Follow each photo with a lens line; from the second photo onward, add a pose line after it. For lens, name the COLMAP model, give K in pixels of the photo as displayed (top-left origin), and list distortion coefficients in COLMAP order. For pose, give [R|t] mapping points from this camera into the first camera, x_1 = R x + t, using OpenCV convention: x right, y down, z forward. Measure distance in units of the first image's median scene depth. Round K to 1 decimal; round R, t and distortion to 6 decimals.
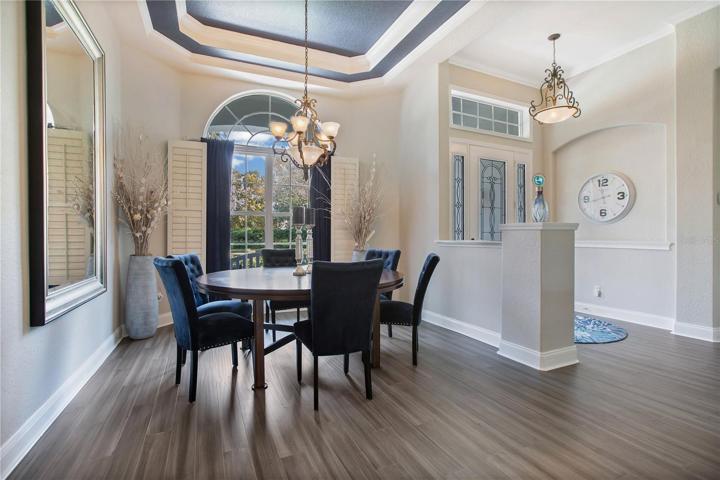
lens RADIAL K [[339.4, 0, 360.0], [0, 339.4, 240.0], [0, 0, 1]] dist [-0.000100, 0.000415]
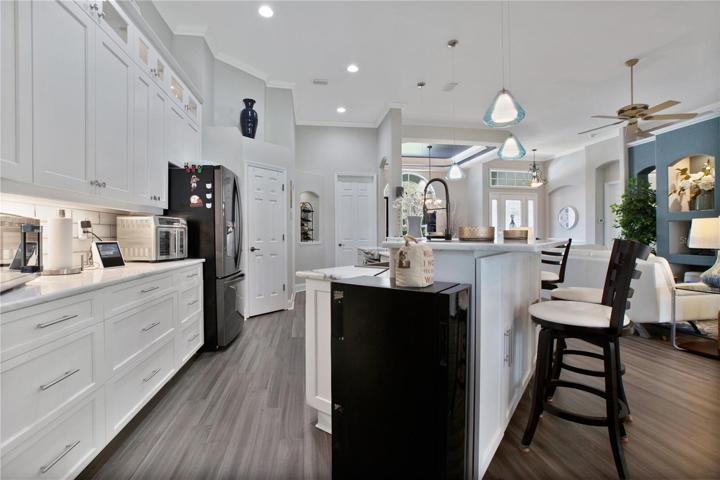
lens RADIAL K [[339.4, 0, 360.0], [0, 339.4, 240.0], [0, 0, 1]] dist [-0.000100, 0.000415]
pose [[0.962636, 0.005930, -0.270734, 0.055971], [-0.010492, 0.999826, -0.015408, 0.055163], [0.270596, 0.017673, 0.962531, -1.312008]]
